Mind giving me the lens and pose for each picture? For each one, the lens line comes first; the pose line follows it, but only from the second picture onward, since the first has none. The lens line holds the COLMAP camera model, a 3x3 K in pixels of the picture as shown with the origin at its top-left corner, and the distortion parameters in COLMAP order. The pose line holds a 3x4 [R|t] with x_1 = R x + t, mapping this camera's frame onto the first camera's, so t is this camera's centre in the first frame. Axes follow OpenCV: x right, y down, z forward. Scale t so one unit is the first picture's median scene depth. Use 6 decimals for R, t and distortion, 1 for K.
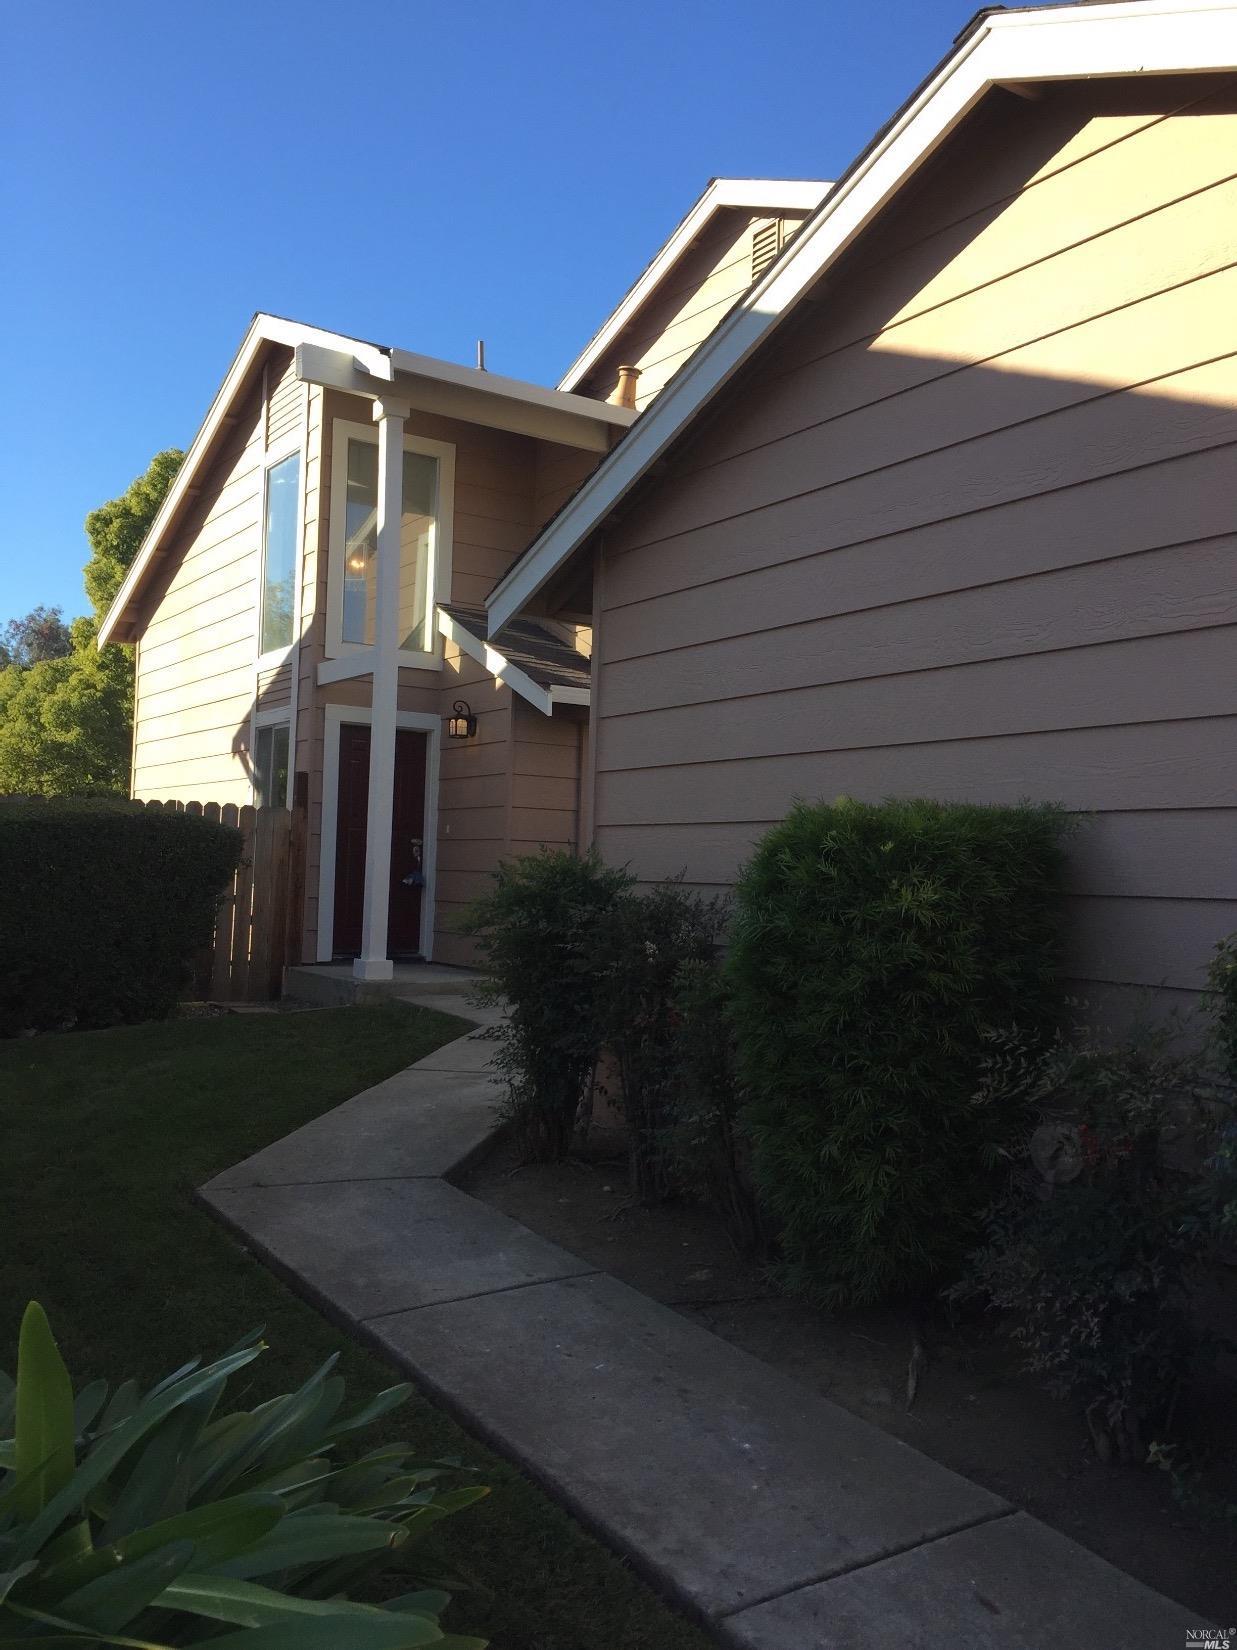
lens RADIAL K [[1398.4, 0, 618.2], [0, 1398.4, 818.3], [0, 0, 1]] dist [0.053789, 0.004107]
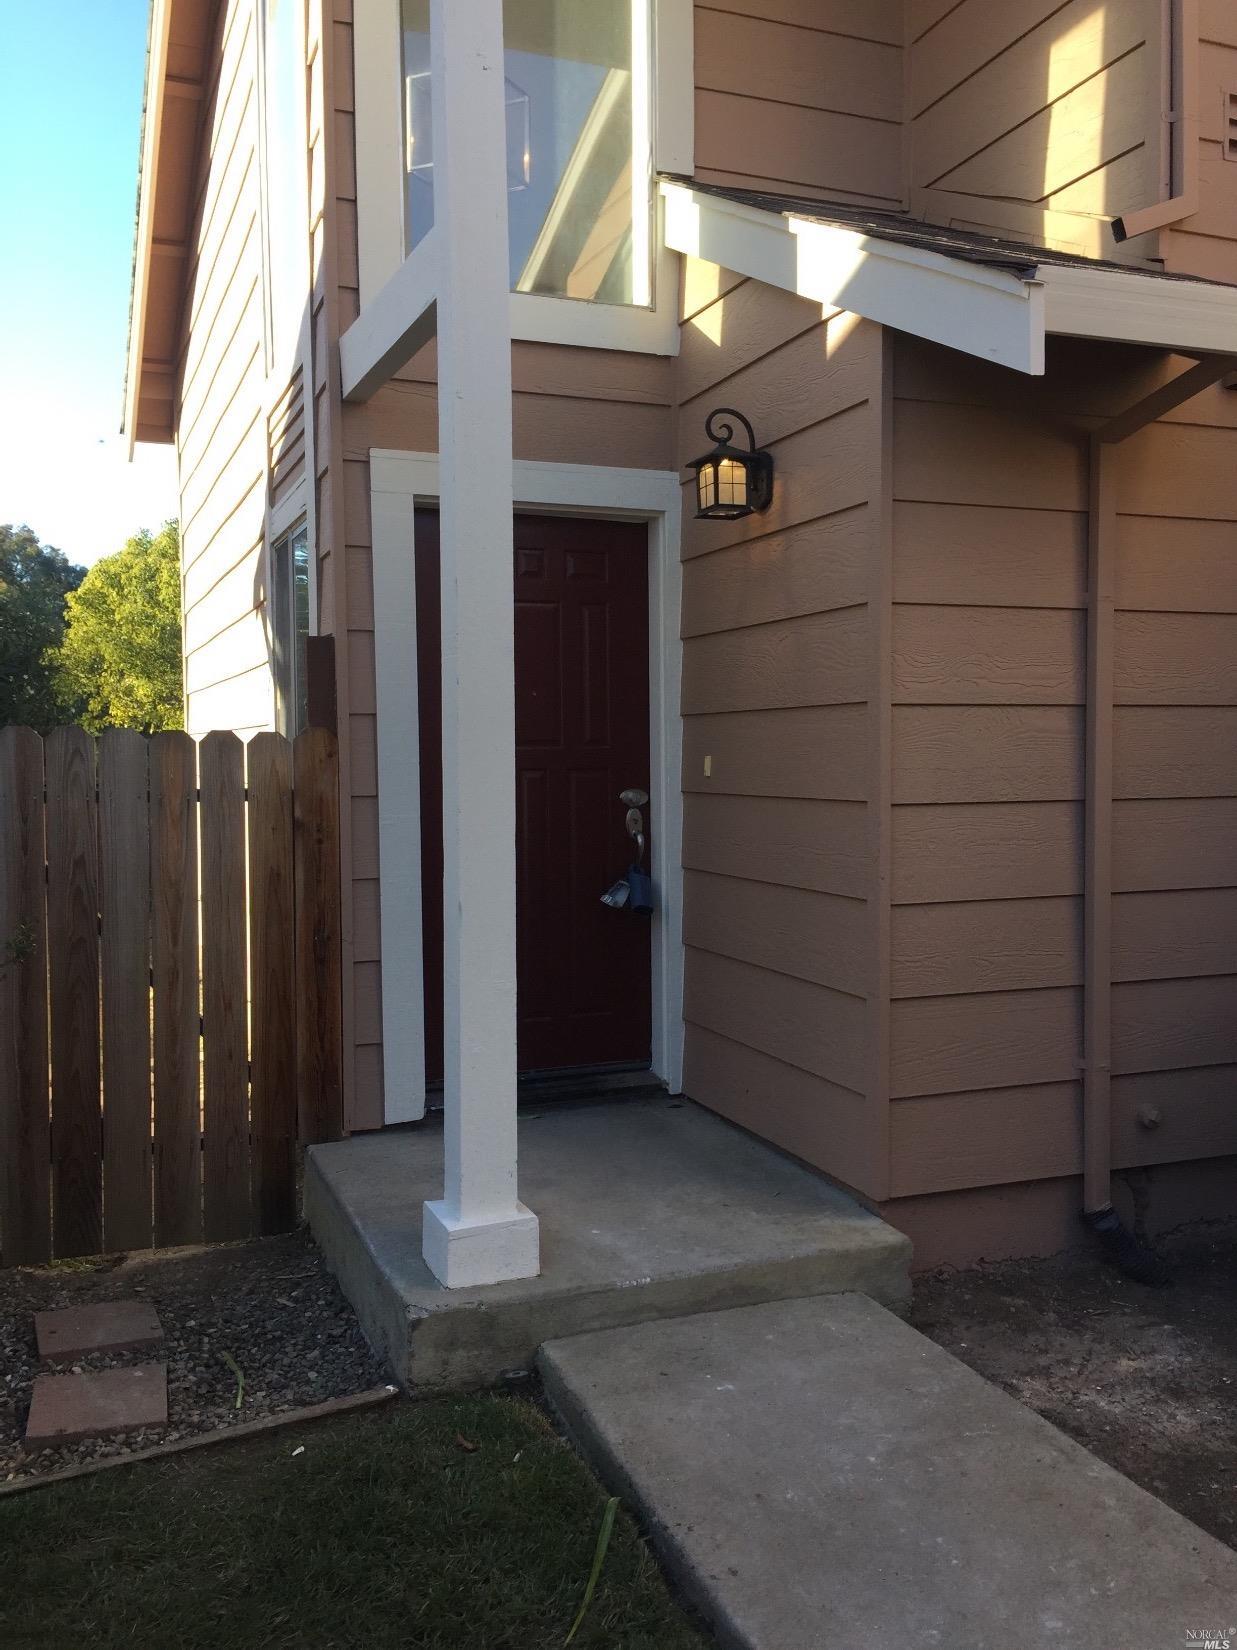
lens RADIAL K [[1398.4, 0, 621.3], [0, 1398.4, 819.0], [0, 0, 1]] dist [0.053789, 0.004107]
pose [[0.977984, -0.027387, -0.206875, -0.067395], [0.045141, 0.995643, 0.081594, -0.010662], [0.203739, -0.089136, 0.974959, 0.633736]]
